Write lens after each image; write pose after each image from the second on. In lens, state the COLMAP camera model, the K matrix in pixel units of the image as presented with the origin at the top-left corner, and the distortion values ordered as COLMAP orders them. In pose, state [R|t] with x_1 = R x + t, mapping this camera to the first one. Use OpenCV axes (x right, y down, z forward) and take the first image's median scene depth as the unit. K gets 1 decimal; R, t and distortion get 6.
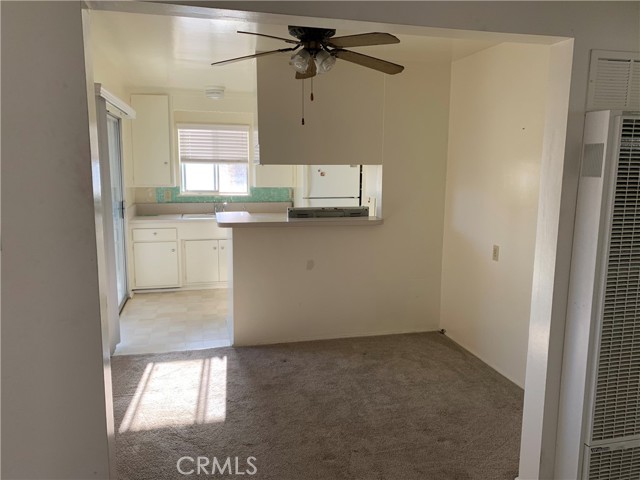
lens RADIAL K [[495.4, 0, 329.3], [0, 495.4, 236.7], [0, 0, 1]] dist [0.052577, -0.004943]
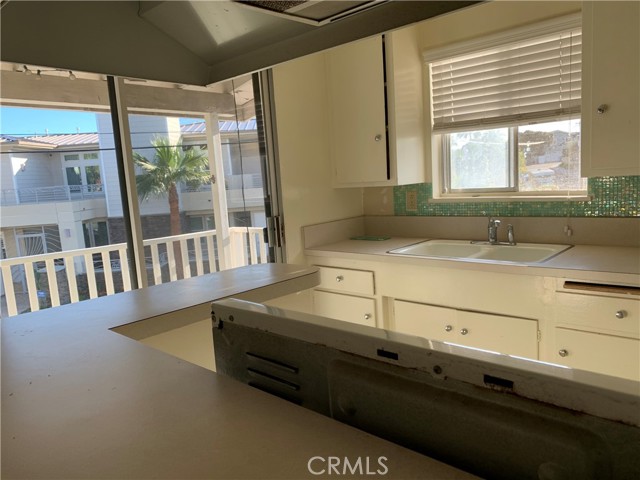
lens RADIAL K [[495.4, 0, 329.3], [0, 495.4, 236.7], [0, 0, 1]] dist [0.052577, -0.004943]
pose [[0.527282, 0.060466, -0.847536, 0.090368], [-0.051528, 0.997904, 0.039136, -0.086755], [0.848126, 0.023036, 0.529293, 0.923717]]
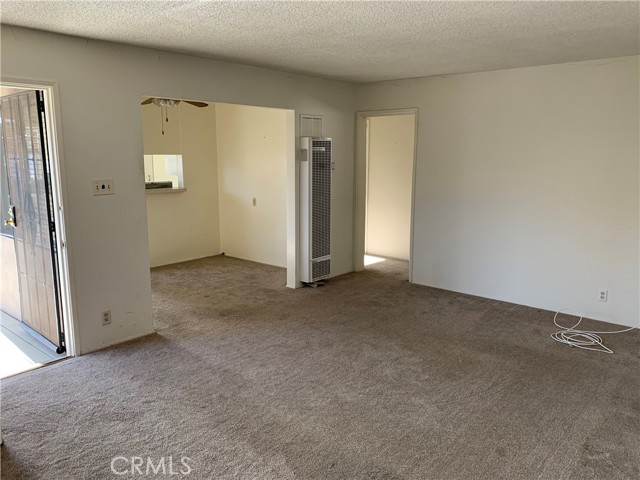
lens RADIAL K [[495.4, 0, 329.3], [0, 495.4, 236.7], [0, 0, 1]] dist [0.052577, -0.004943]
pose [[0.814105, -0.103497, 0.571420, -0.446470], [0.086071, 0.994627, 0.057524, 0.068497], [-0.574303, 0.002352, 0.818639, -0.601801]]
